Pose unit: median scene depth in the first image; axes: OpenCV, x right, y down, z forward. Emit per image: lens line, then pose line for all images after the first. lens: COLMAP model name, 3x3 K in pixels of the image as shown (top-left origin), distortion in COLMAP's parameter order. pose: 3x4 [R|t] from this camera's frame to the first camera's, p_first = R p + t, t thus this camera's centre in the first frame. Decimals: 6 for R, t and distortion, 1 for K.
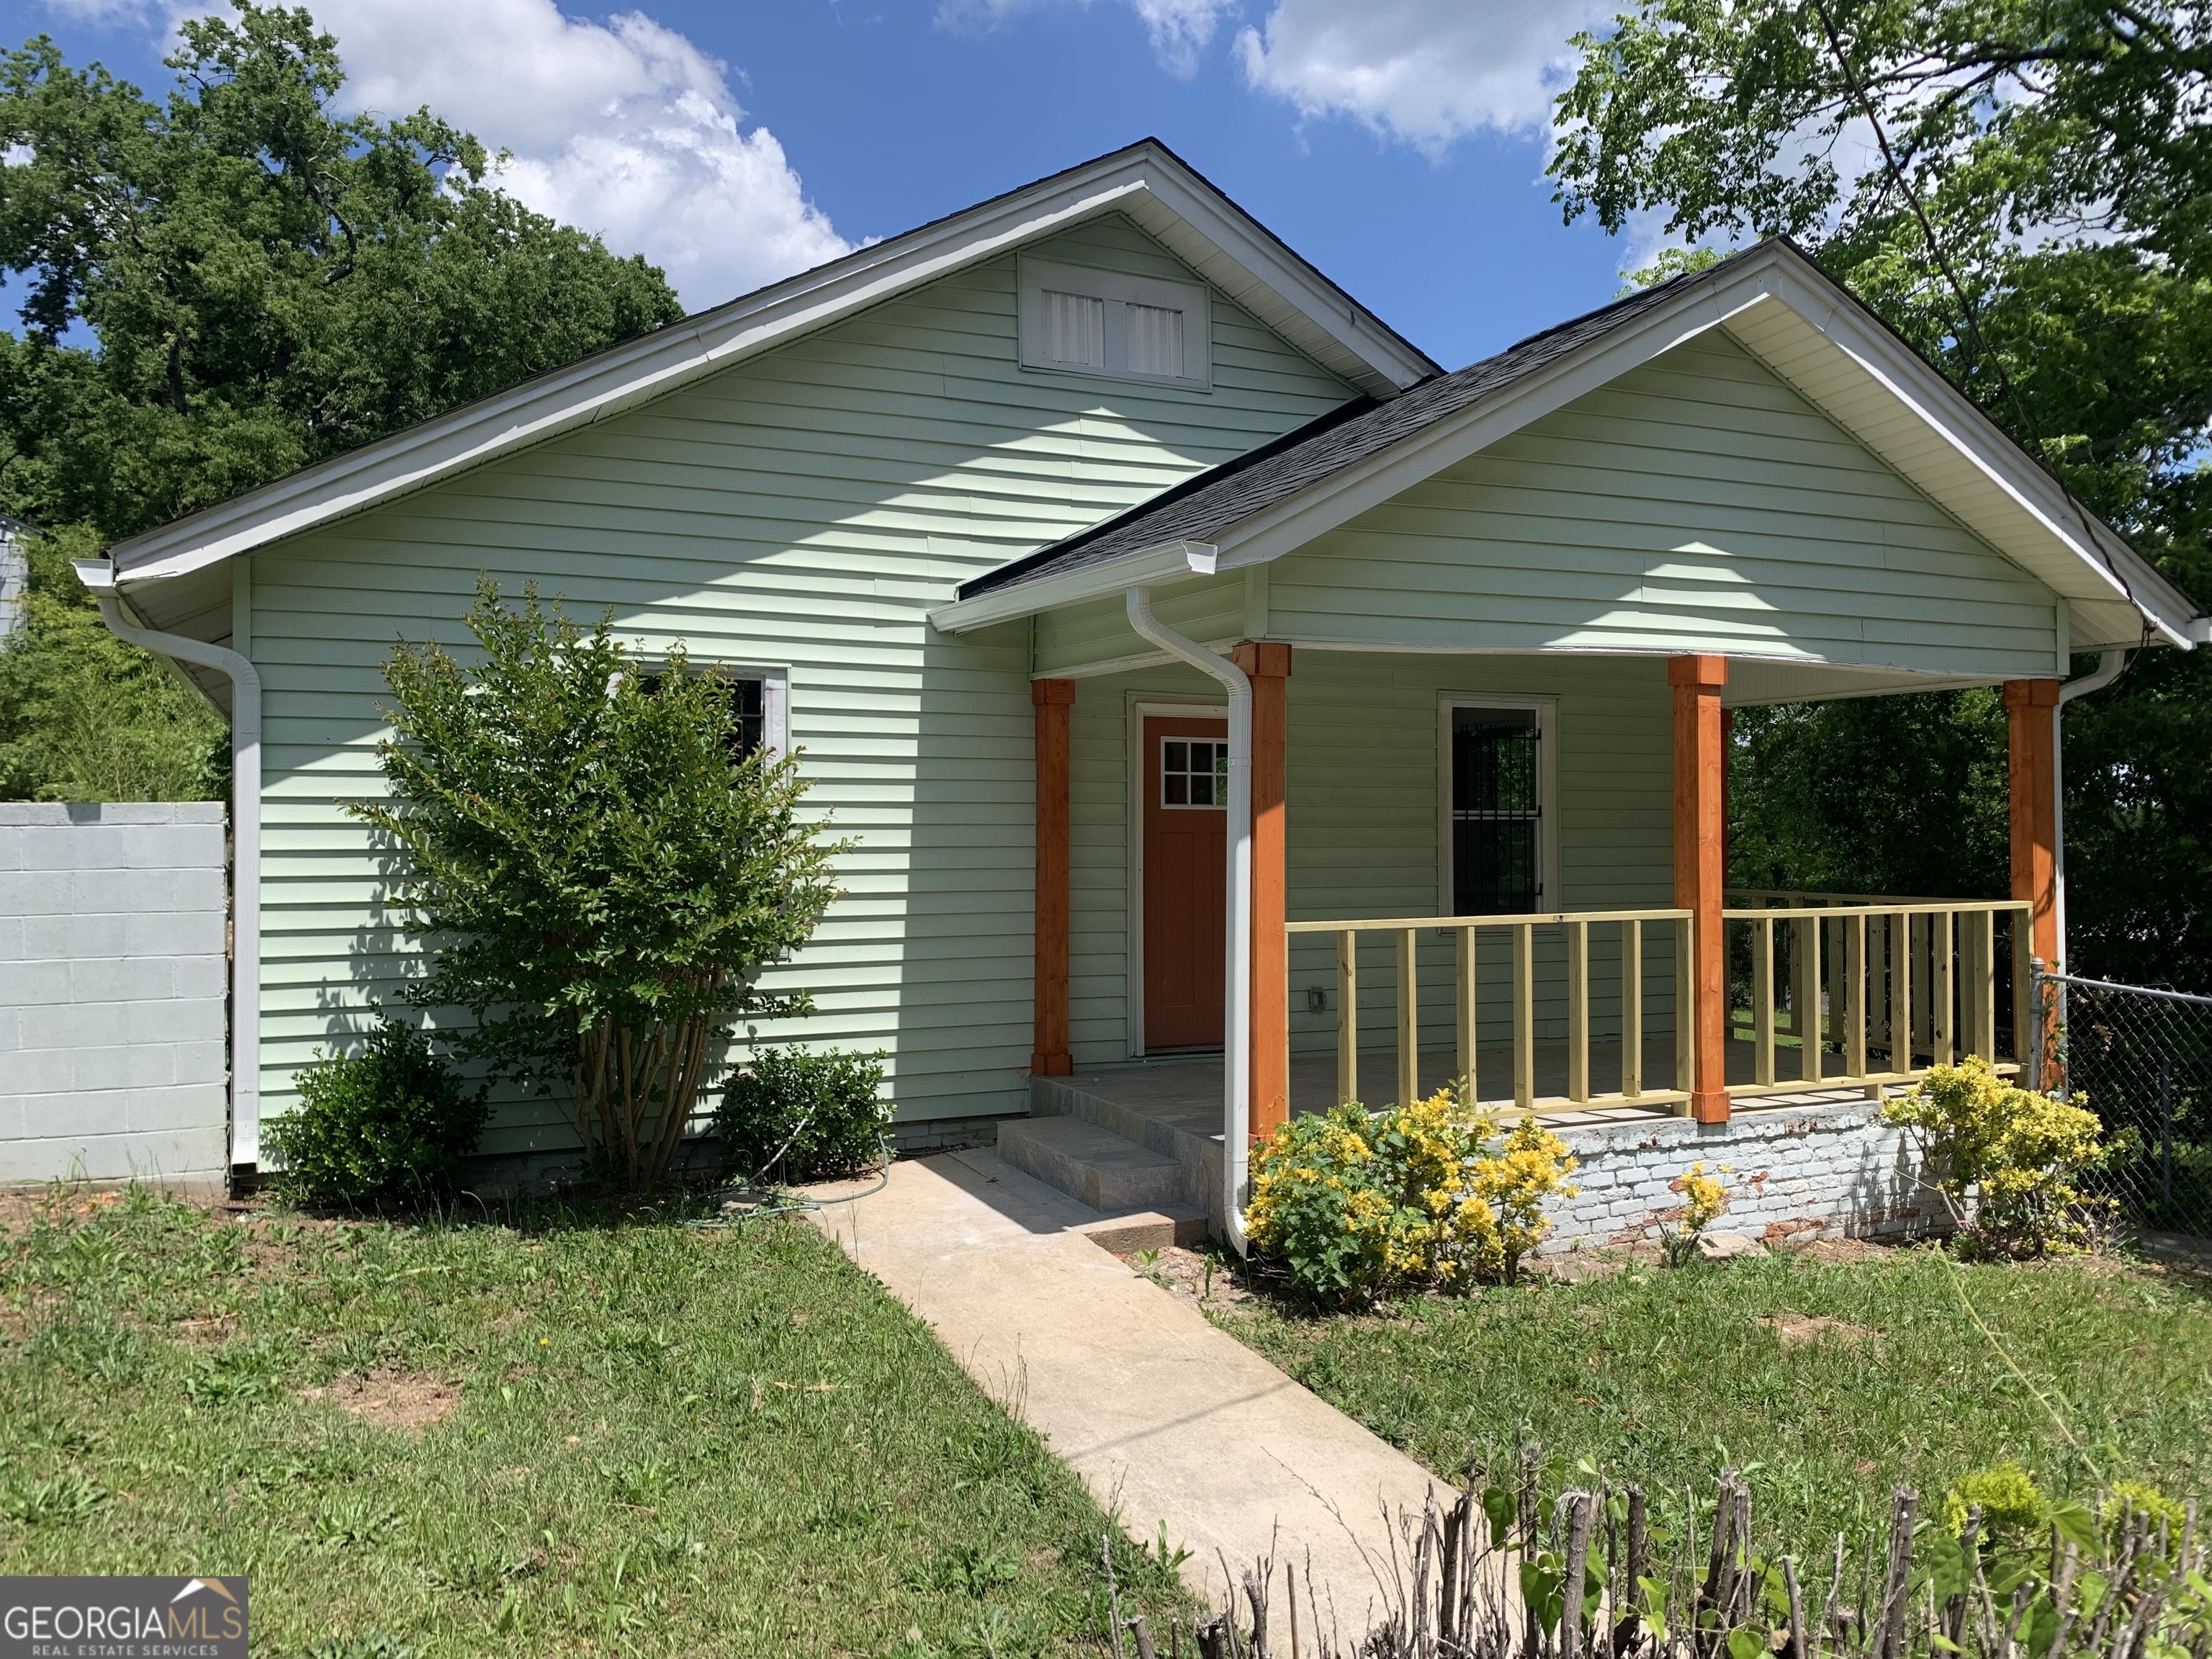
lens RADIAL K [[1713.6, 0, 1110.8], [0, 1713.6, 830.4], [0, 0, 1]] dist [0.013474, -0.000842]
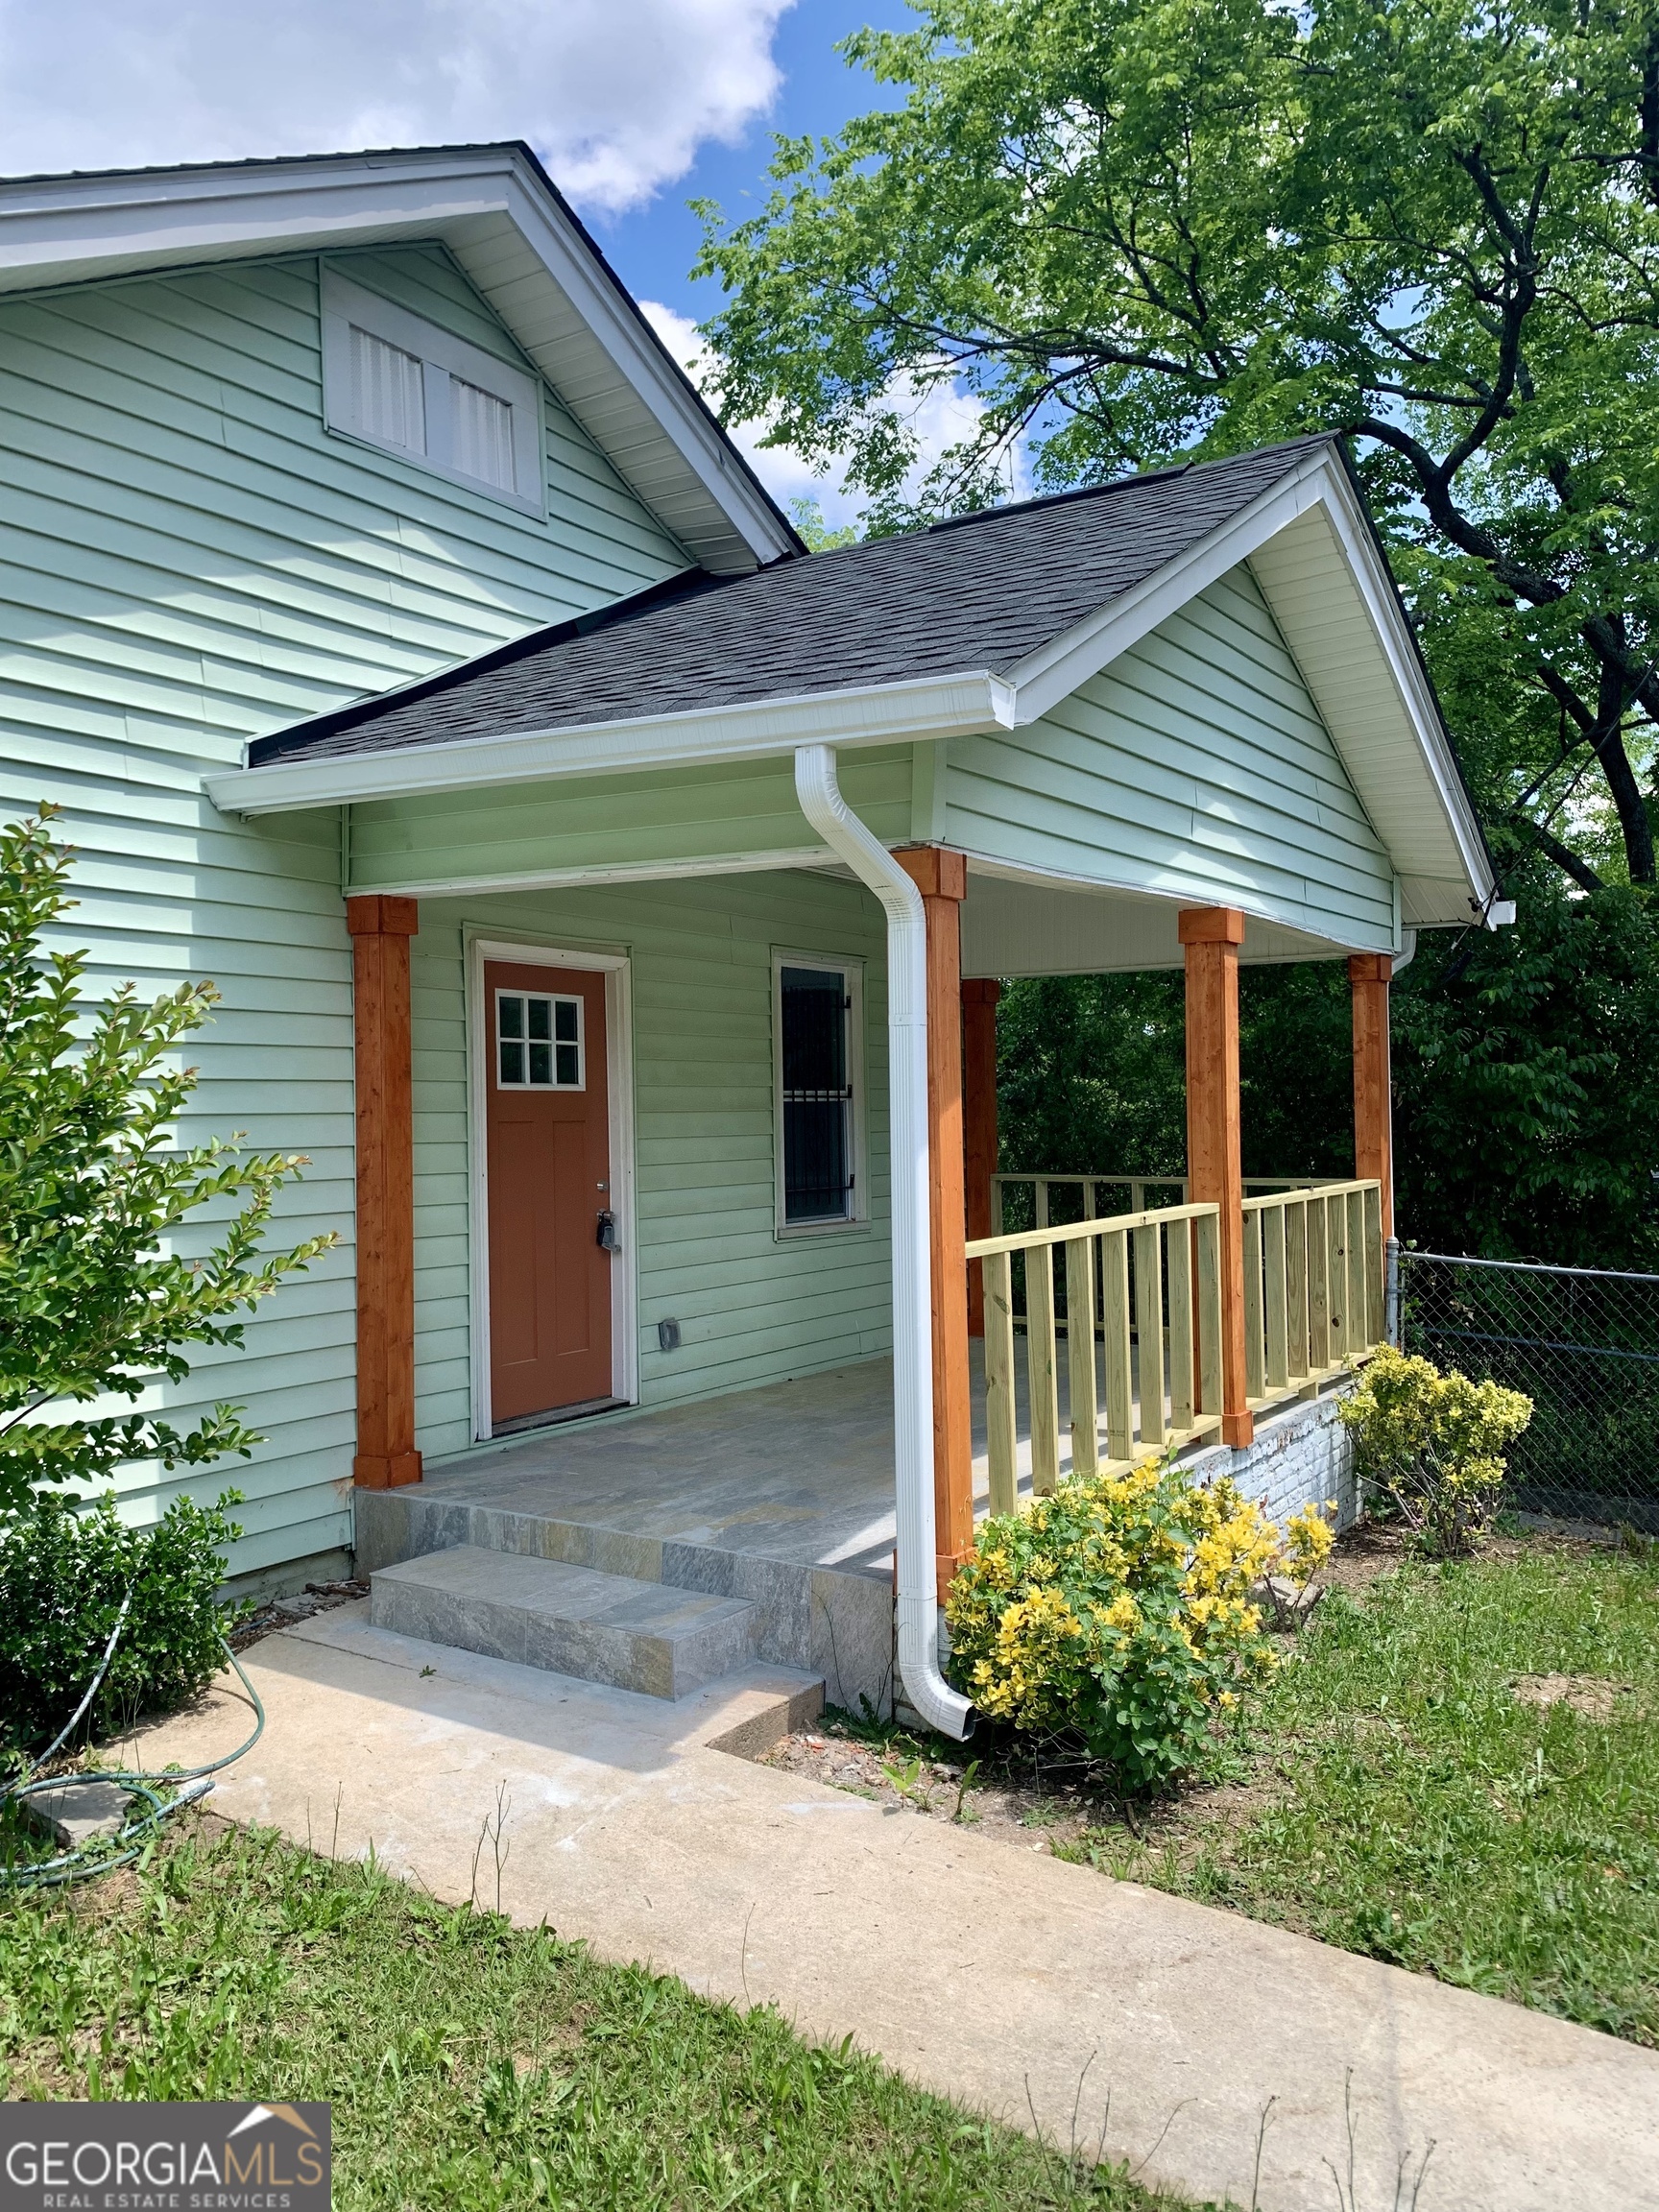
lens RADIAL K [[1713.6, 0, 828.5], [0, 1713.6, 1094.0], [0, 0, 1]] dist [0.013474, -0.000842]
pose [[0.843793, -0.002051, 0.536665, -0.248854], [0.010831, 0.999854, -0.013208, 0.000573], [-0.536560, 0.016957, 0.843692, 0.334588]]
